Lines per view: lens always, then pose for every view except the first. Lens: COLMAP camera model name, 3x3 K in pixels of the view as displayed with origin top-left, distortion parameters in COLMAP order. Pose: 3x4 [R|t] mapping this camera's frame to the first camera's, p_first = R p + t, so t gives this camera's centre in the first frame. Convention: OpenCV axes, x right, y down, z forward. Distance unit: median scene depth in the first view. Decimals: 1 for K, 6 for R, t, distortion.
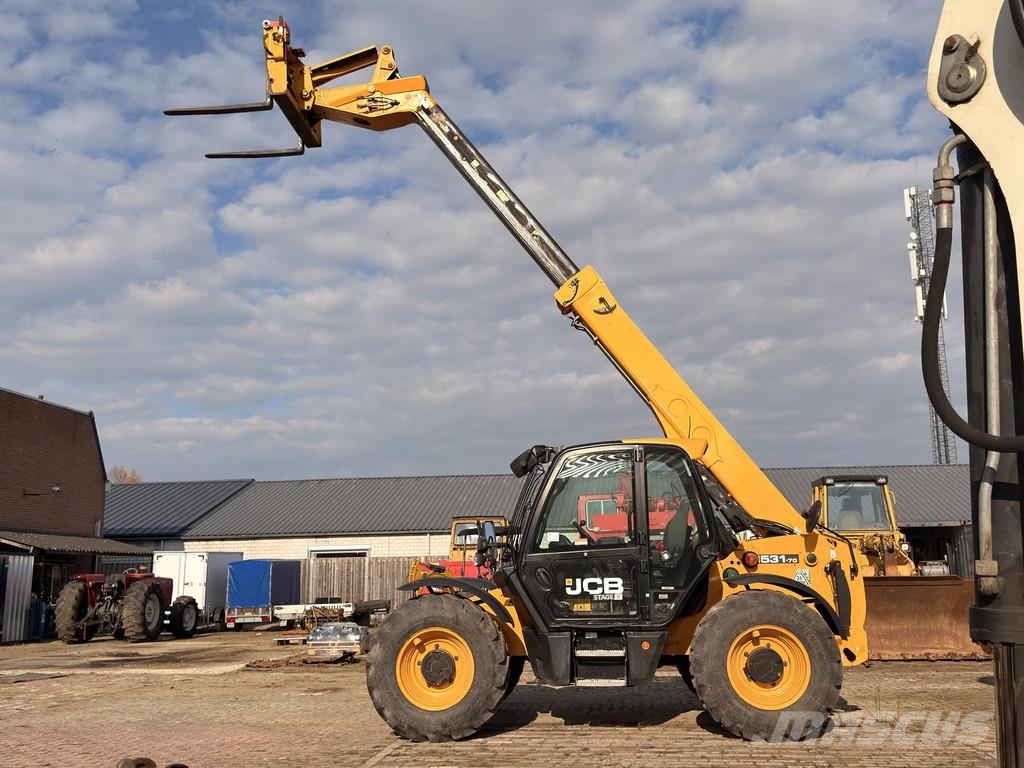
lens RADIAL K [[996.4, 0, 512.0], [0, 996.4, 384.0], [0, 0, 1]] dist [0.189908, -0.412444]
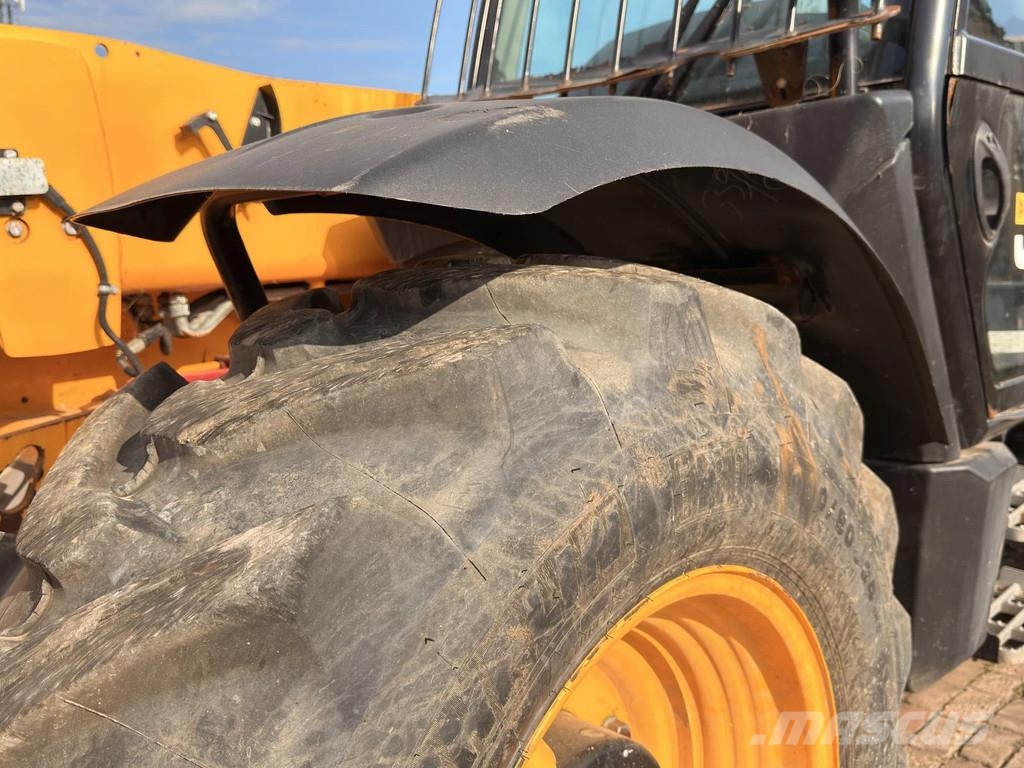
lens RADIAL K [[928.5, 0, 512.0], [0, 928.5, 384.0], [0, 0, 1]] dist [0.134905, -0.242543]
pose [[0.605572, -0.091553, 0.790507, -0.158178], [-0.133018, 0.967740, 0.213978, 0.201841], [-0.784595, -0.234730, 0.573858, 0.950850]]
